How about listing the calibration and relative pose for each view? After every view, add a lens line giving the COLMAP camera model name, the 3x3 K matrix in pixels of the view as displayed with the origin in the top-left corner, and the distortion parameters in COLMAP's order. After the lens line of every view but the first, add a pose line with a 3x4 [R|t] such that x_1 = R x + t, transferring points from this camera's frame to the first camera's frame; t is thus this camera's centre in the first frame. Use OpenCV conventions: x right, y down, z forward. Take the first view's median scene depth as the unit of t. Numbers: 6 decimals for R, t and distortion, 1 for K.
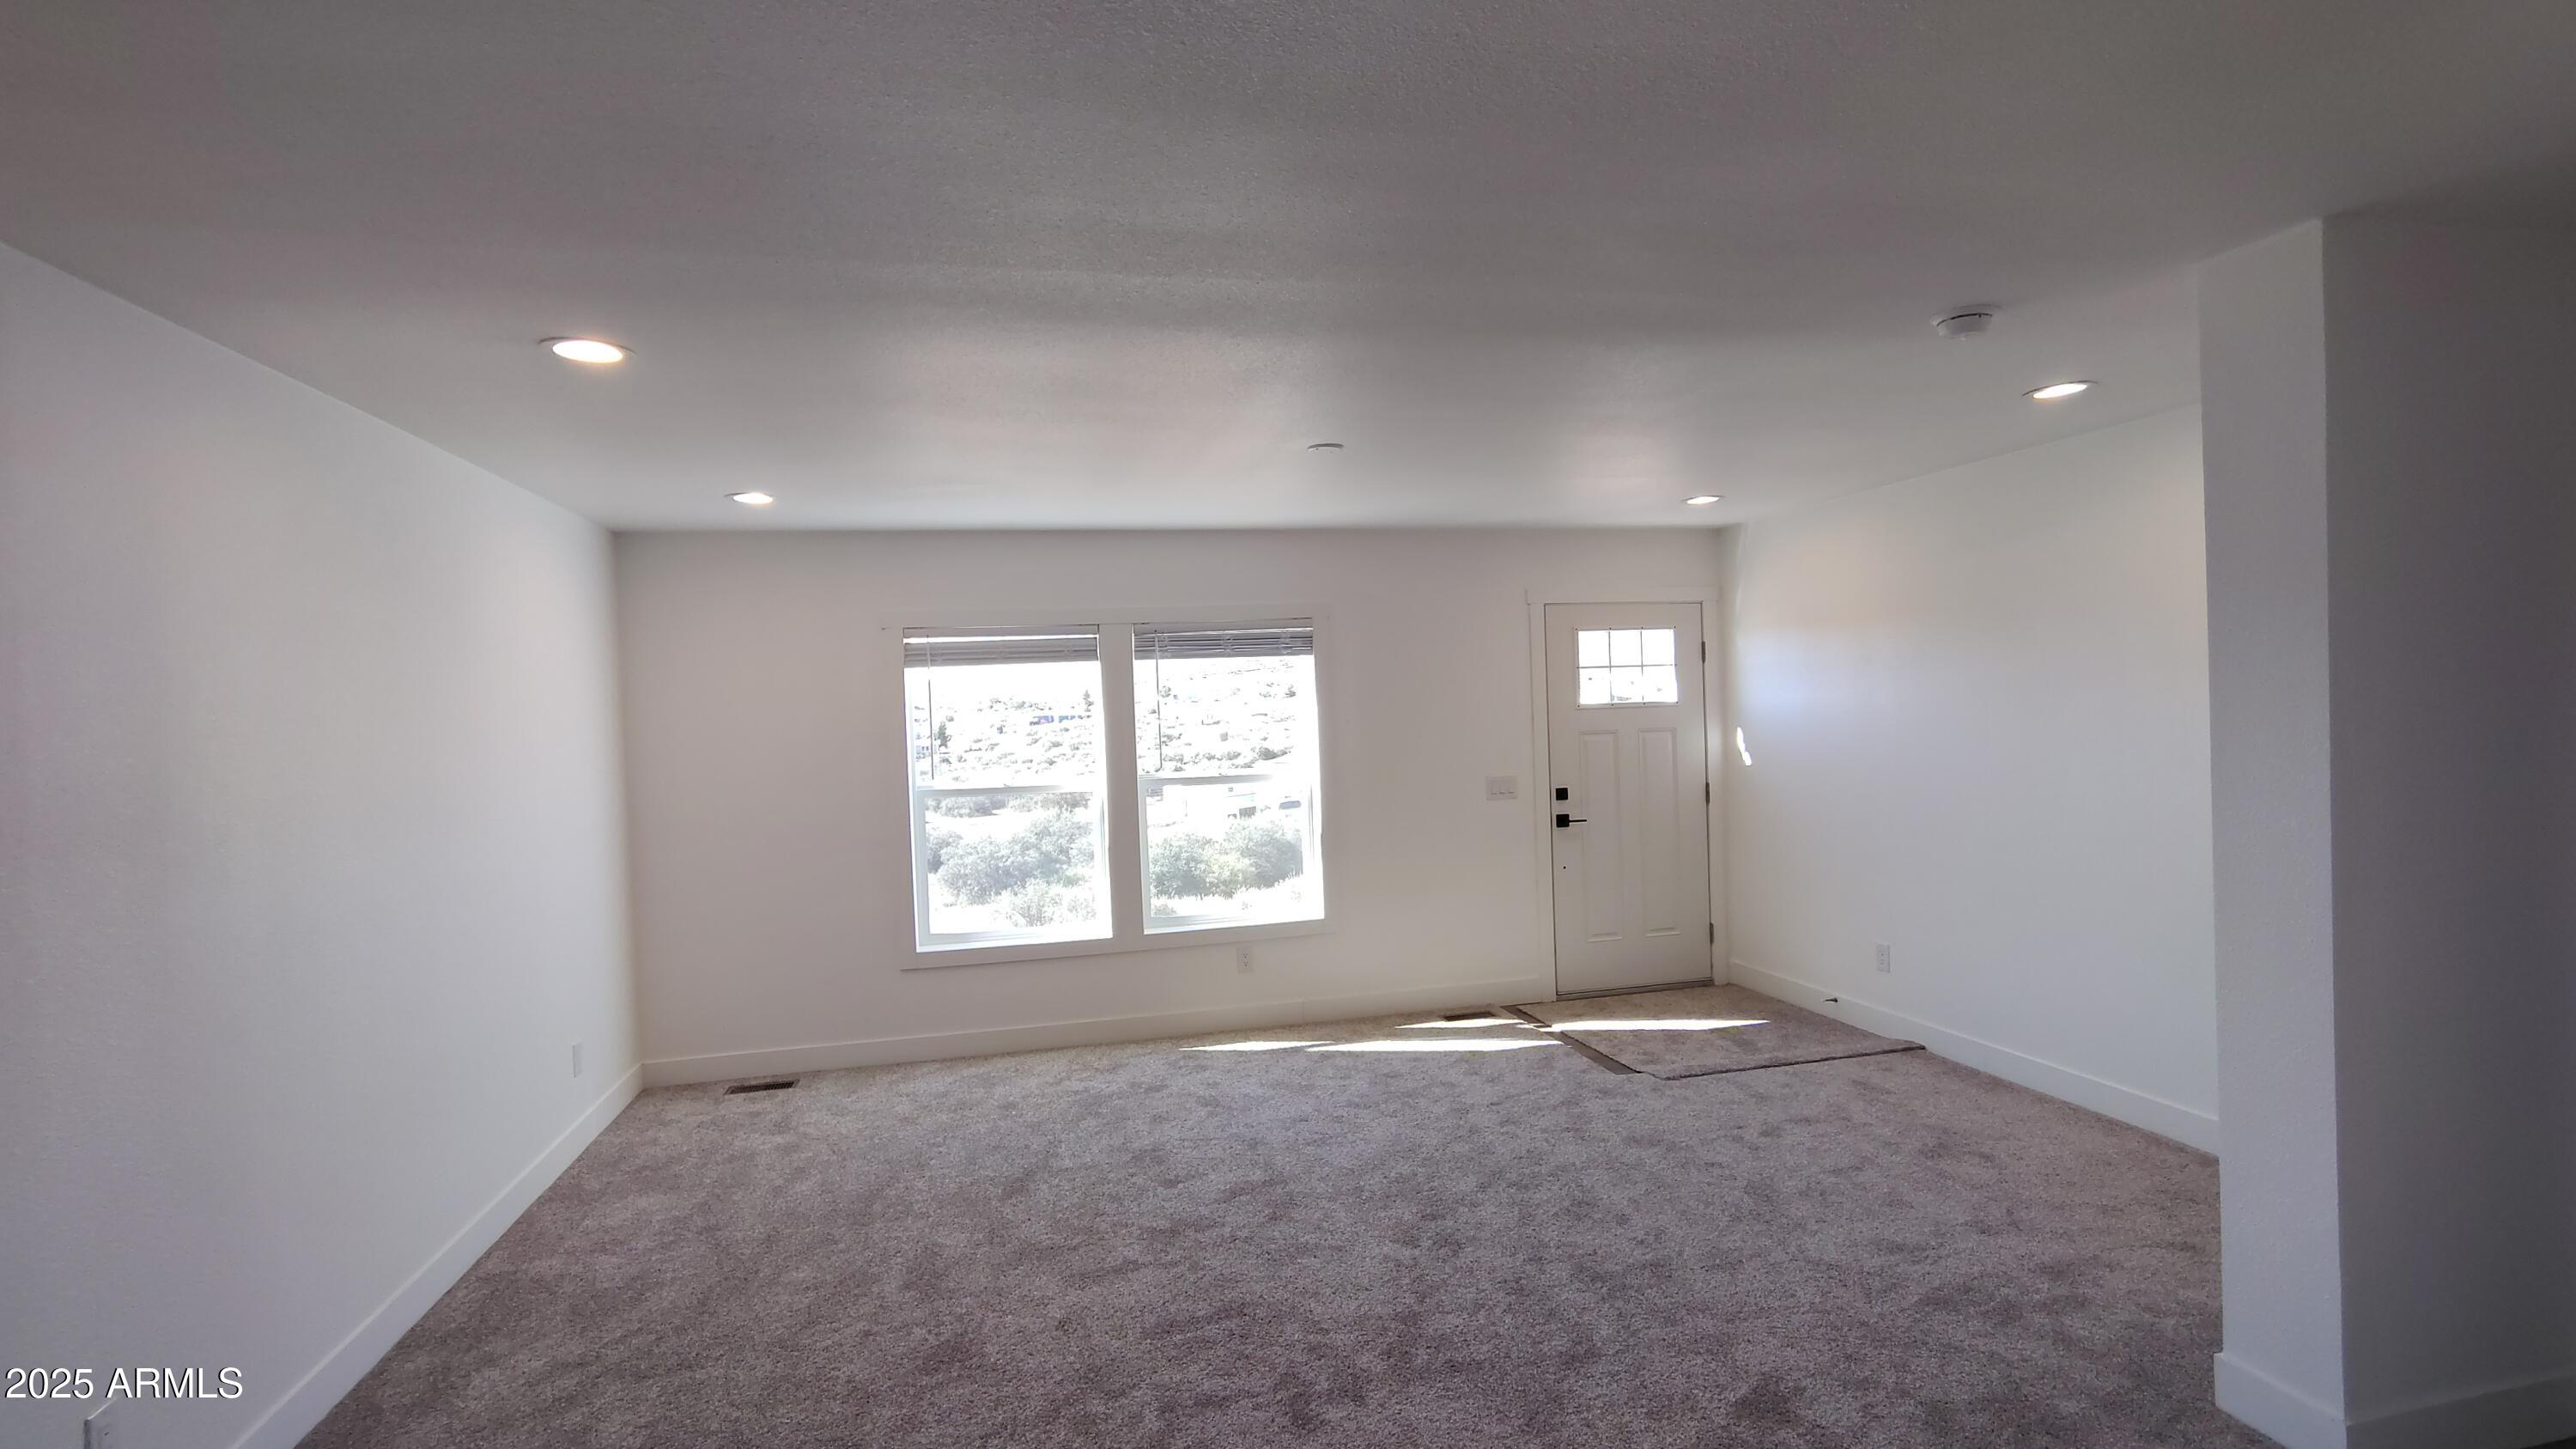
lens RADIAL K [[1204.1, 0, 1285.7], [0, 1204.1, 740.4], [0, 0, 1]] dist [-0.005942, 0.006103]
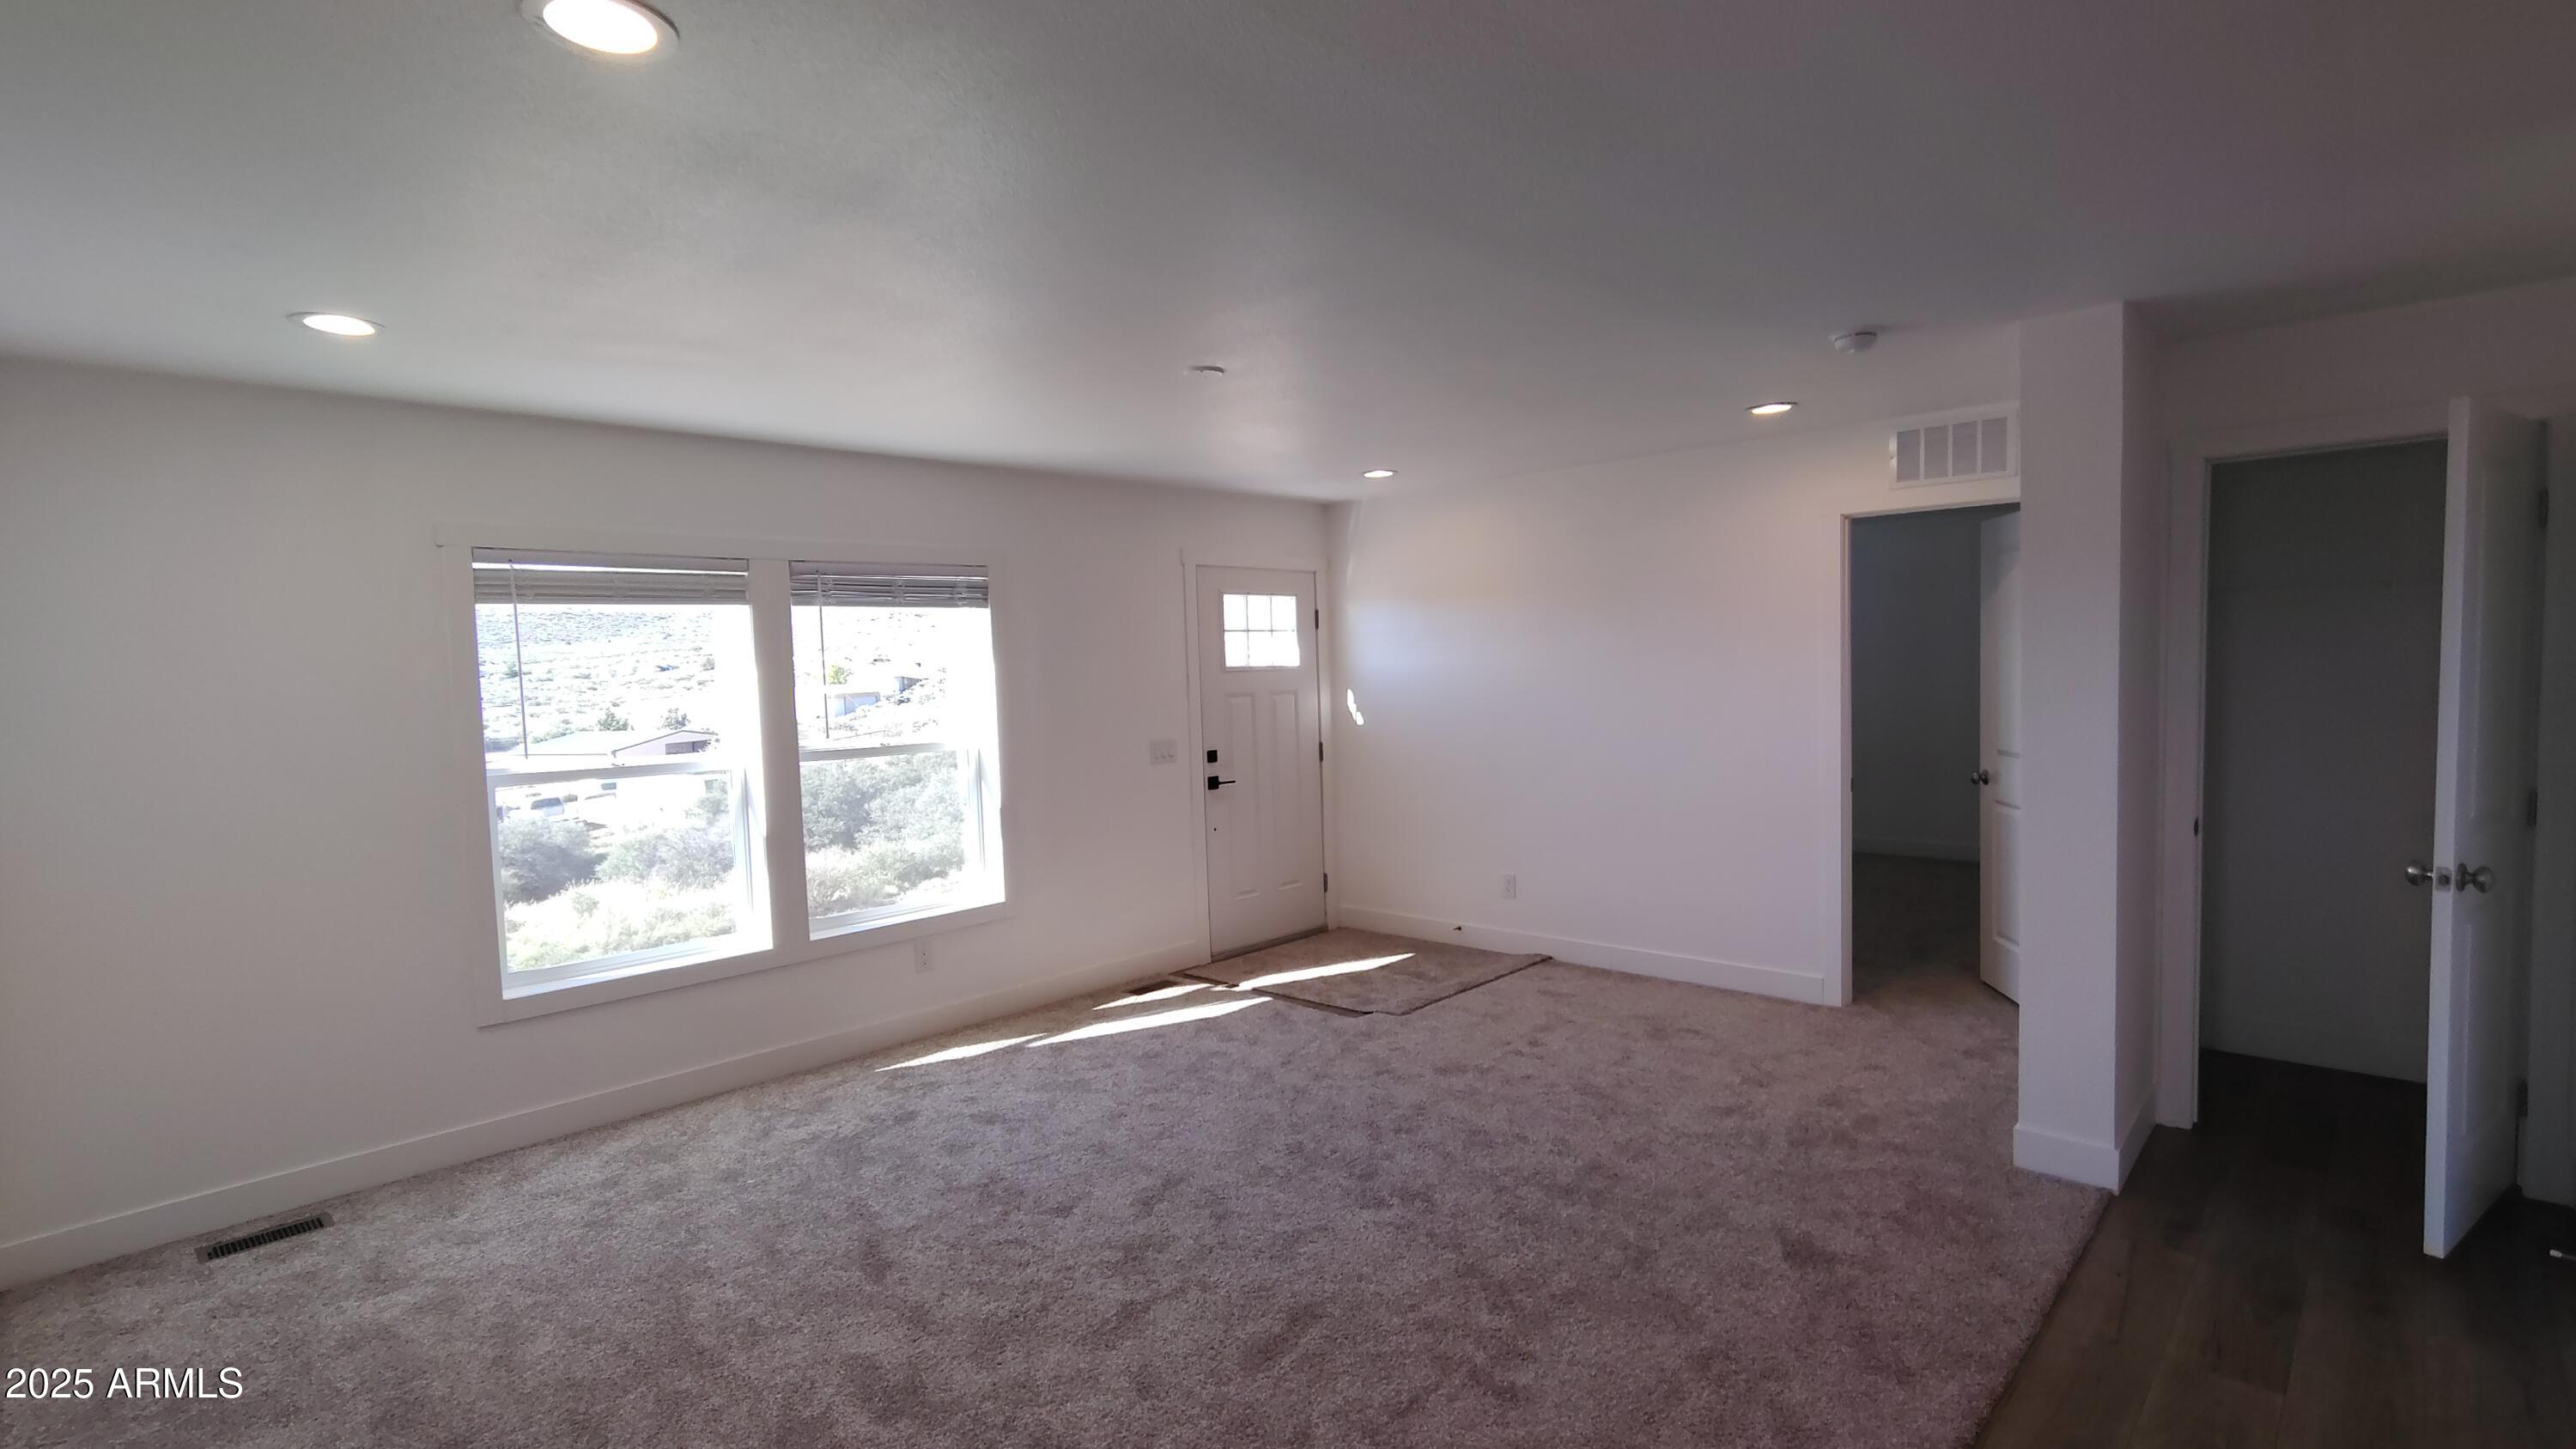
lens RADIAL K [[1204.1, 0, 1281.2], [0, 1204.1, 733.8], [0, 0, 1]] dist [-0.005942, 0.006103]
pose [[0.838997, -0.021676, 0.543704, -0.331939], [0.016332, 0.999759, 0.014655, 0.015228], [-0.543890, -0.003416, 0.839149, 0.157943]]
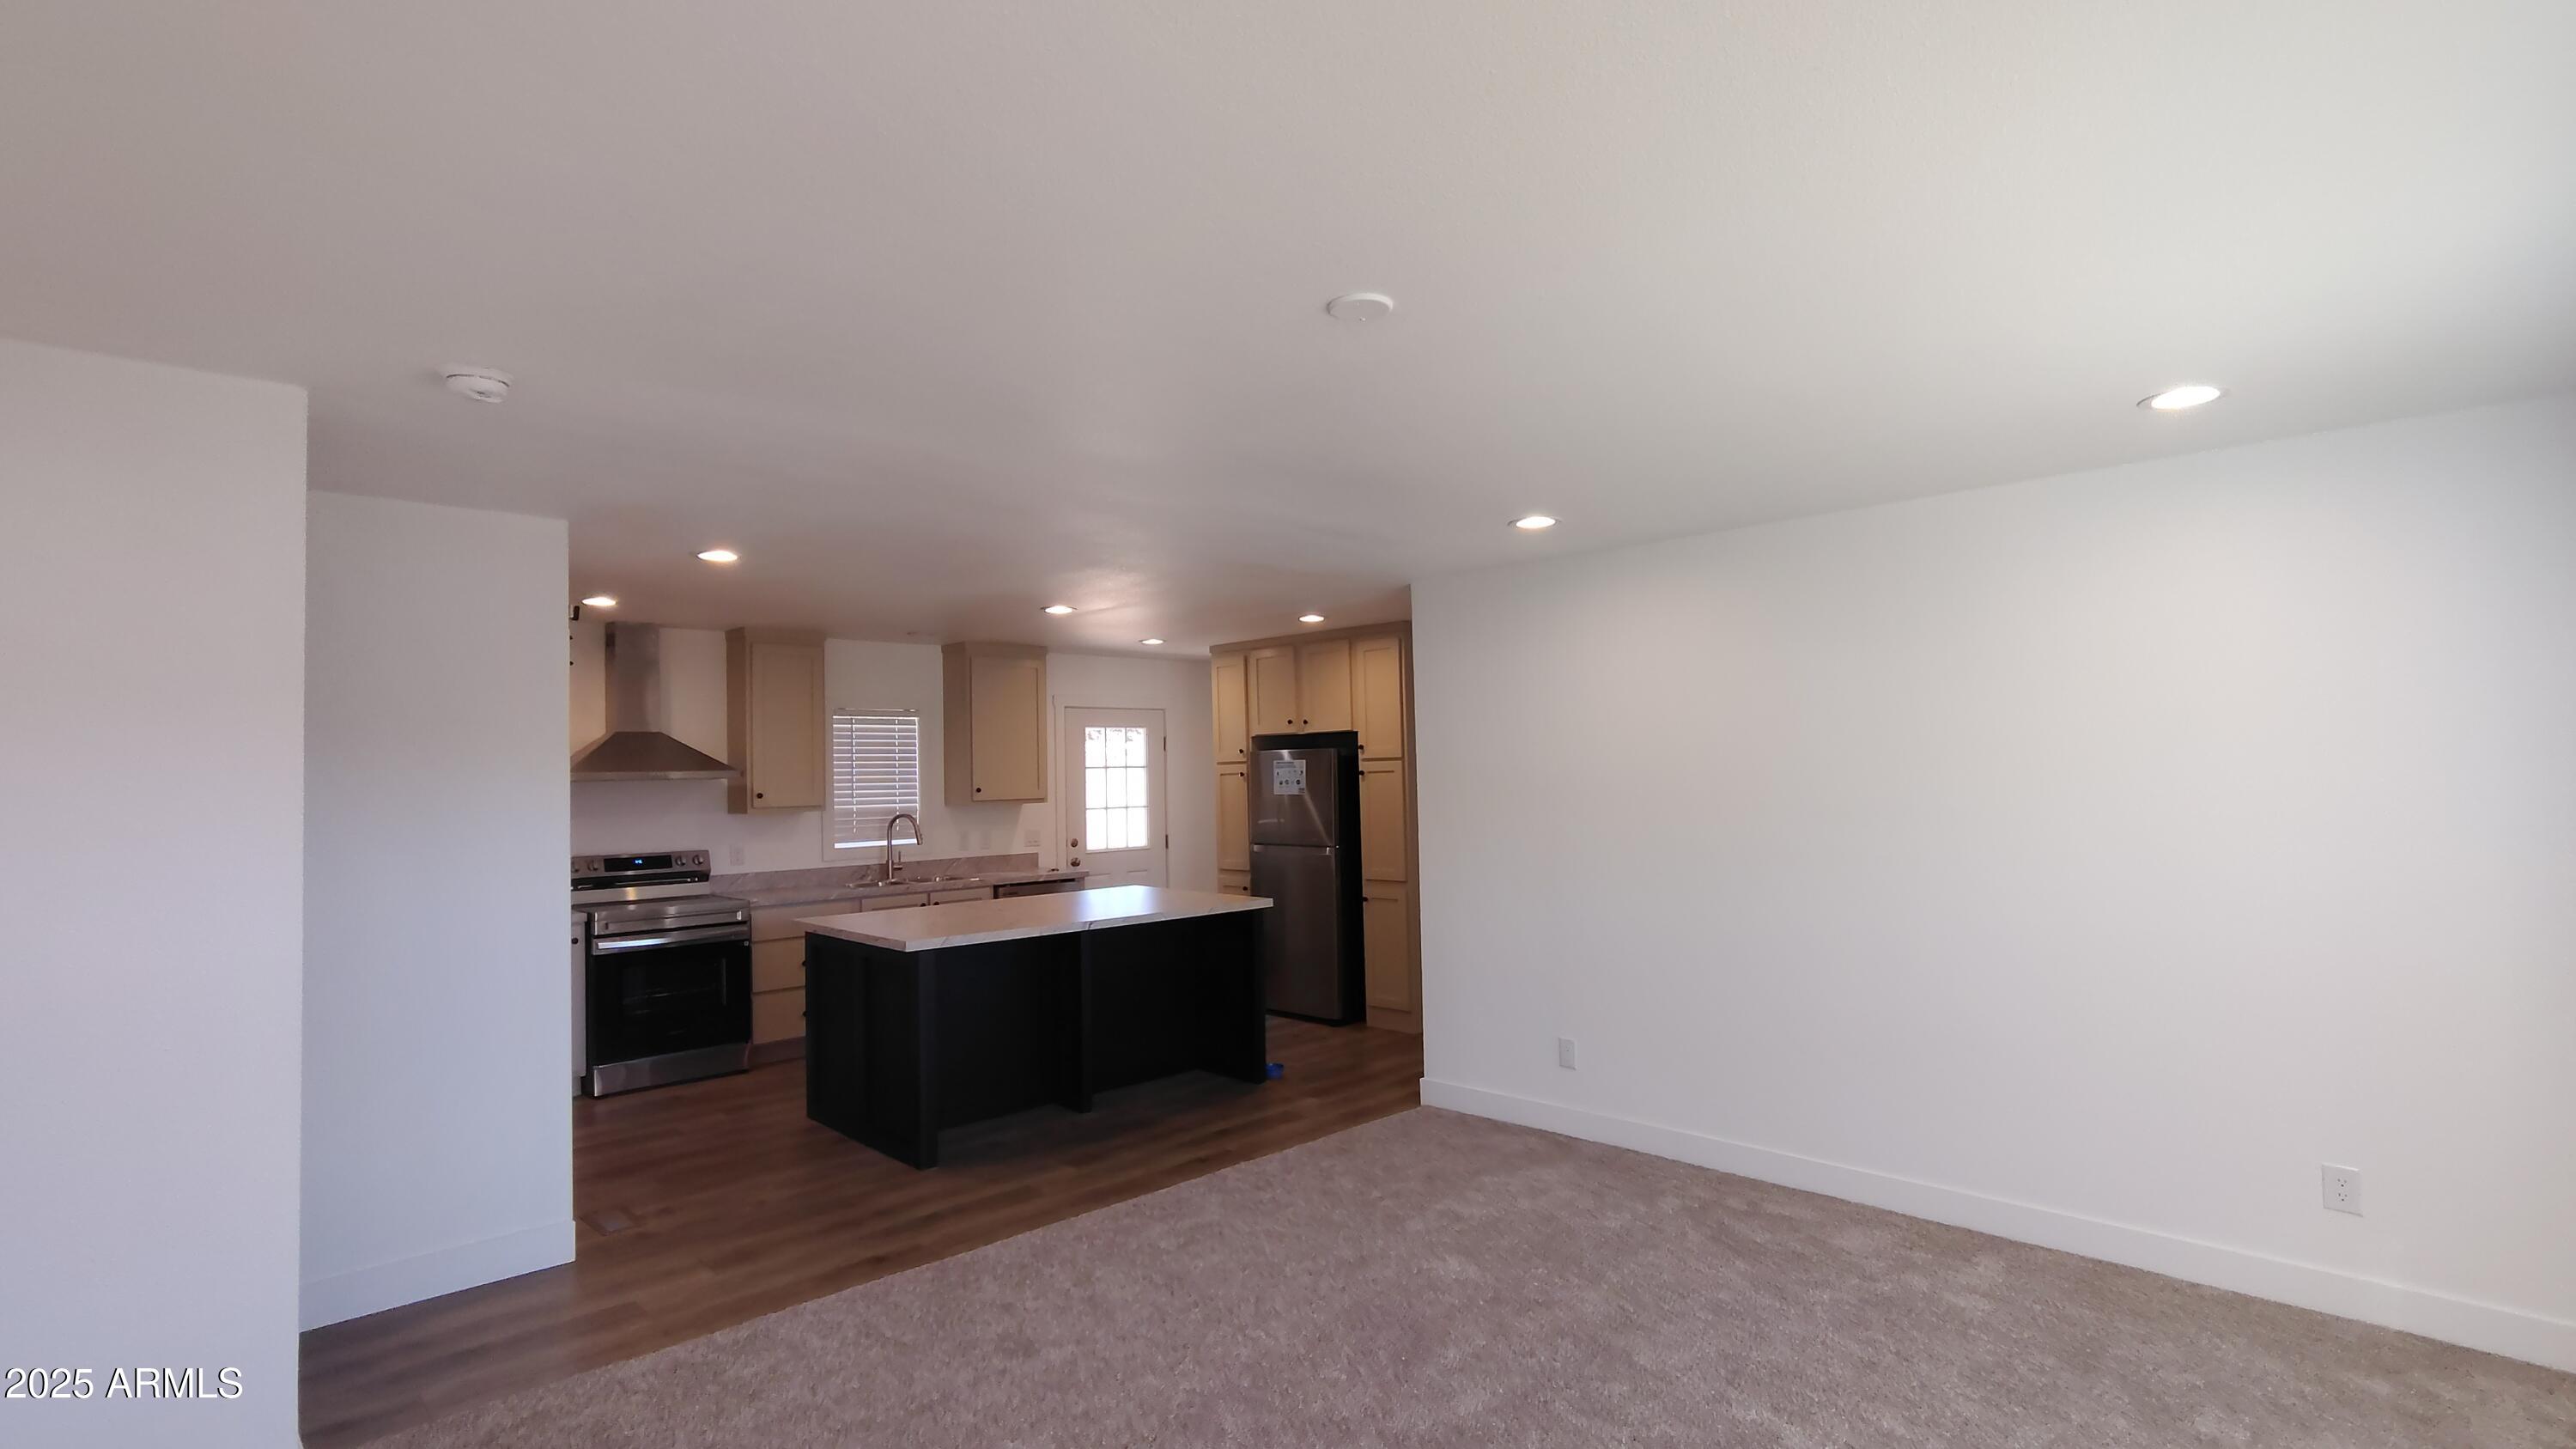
lens RADIAL K [[1204.1, 0, 1279.8], [0, 1204.1, 729.2], [0, 0, 1]] dist [-0.005942, 0.006103]
pose [[-0.863253, 0.033677, -0.503646, 0.281008], [0.035881, 0.999342, 0.005321, -0.033268], [0.503494, -0.013478, -0.863894, 1.155925]]
